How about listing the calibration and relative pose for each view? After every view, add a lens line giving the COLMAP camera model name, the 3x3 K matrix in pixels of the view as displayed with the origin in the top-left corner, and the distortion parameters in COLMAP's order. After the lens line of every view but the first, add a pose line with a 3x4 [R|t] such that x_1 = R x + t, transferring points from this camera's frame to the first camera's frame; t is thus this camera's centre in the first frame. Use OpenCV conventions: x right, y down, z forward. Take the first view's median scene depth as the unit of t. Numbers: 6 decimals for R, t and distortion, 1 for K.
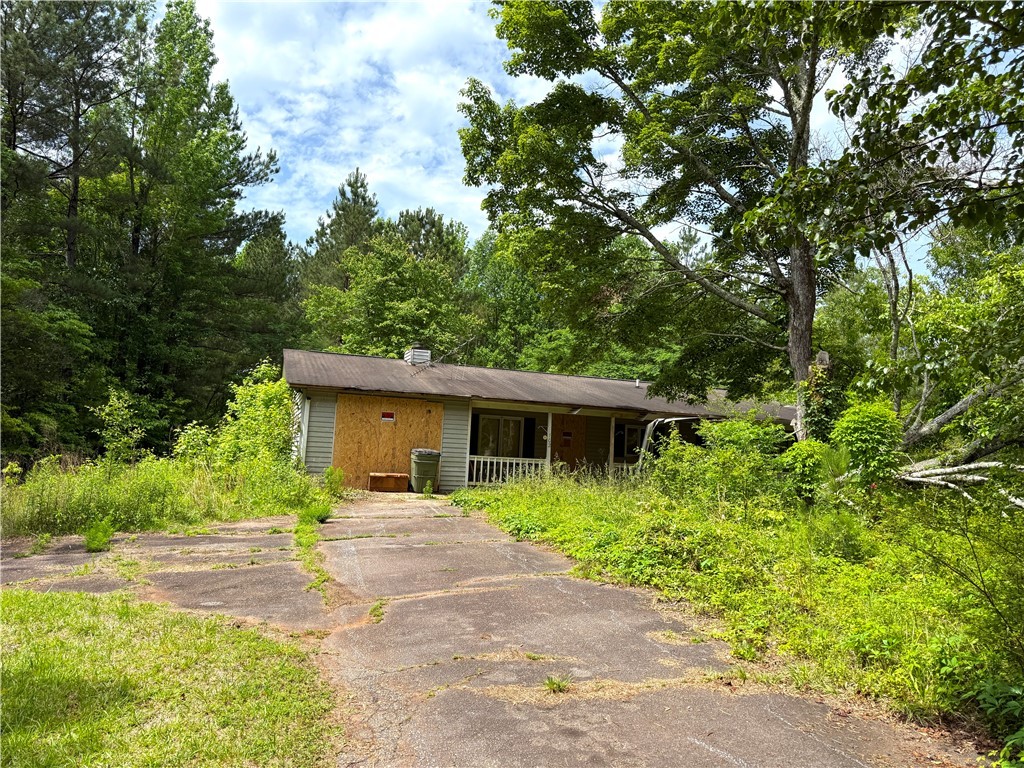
lens RADIAL K [[712.9, 0, 511.4], [0, 712.9, 385.6], [0, 0, 1]] dist [0.005932, -0.000098]
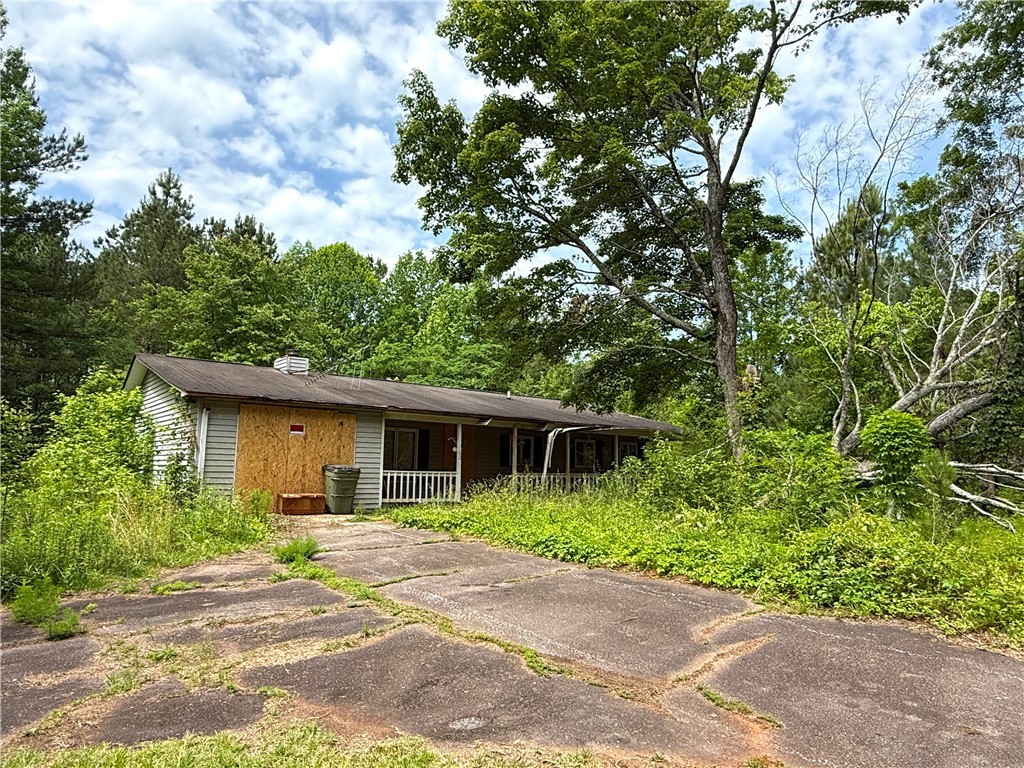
lens RADIAL K [[647.0, 0, 512.0], [0, 647.0, 384.0], [0, 0, 1]] dist [-0.090061, 0.067694]
pose [[0.937513, 0.011048, 0.347775, -0.191120], [-0.002836, 0.999705, -0.024113, 0.004636], [-0.347939, 0.021620, 0.937268, 0.148323]]
